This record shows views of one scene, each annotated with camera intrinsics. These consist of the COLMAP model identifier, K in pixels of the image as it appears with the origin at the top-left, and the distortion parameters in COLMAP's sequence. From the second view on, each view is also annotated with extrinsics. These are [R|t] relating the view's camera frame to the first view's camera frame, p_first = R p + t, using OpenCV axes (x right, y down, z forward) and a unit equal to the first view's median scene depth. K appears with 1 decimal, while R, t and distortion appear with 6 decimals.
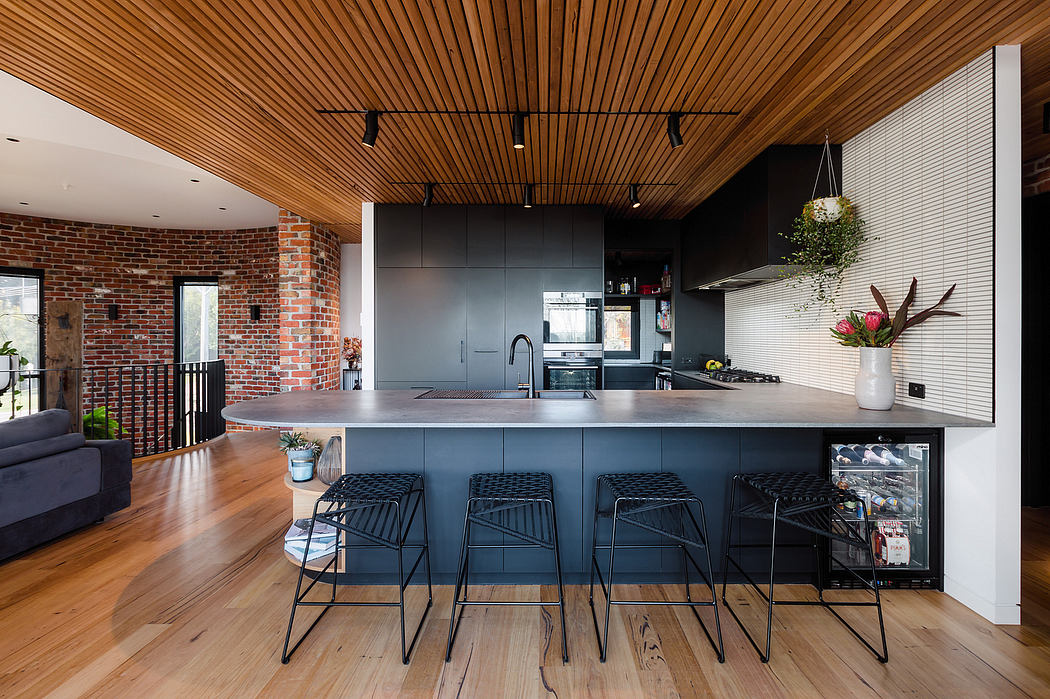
lens RADIAL K [[540.0, 0, 497.7], [0, 540.0, 330.9], [0, 0, 1]] dist [0.005134, 0.000454]
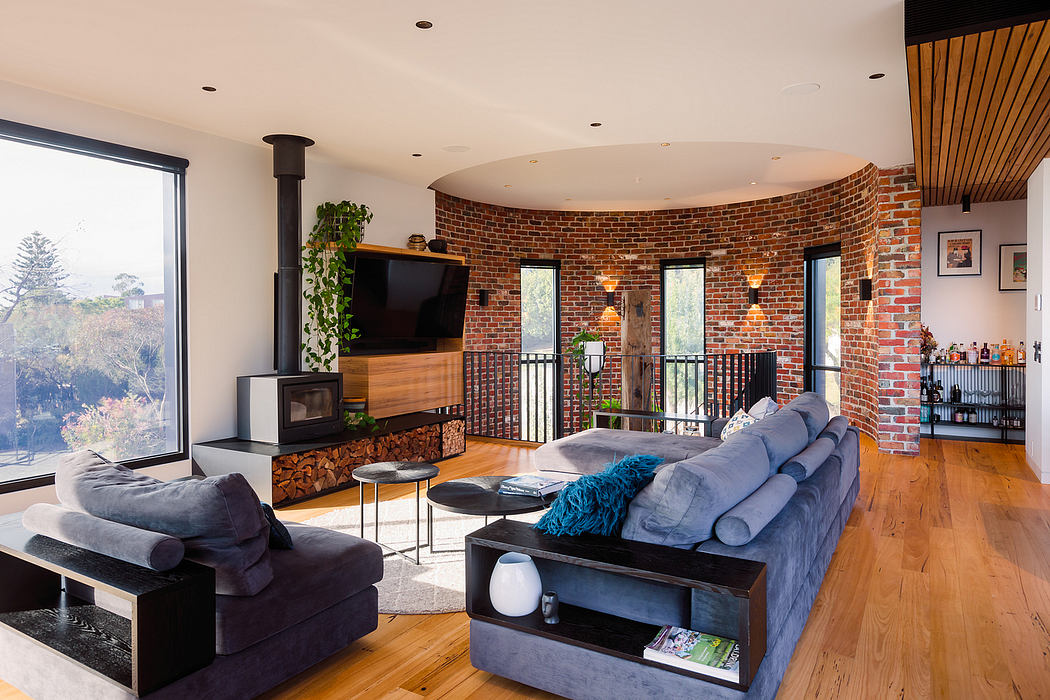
lens RADIAL K [[671.2, 0, 525.8], [0, 671.2, 329.5], [0, 0, 1]] dist [0.001746, -0.000113]
pose [[0.848893, 0.002506, -0.528560, -0.181266], [0.008641, 0.999789, 0.018618, -0.002868], [0.528495, -0.020372, 0.848692, -0.130667]]
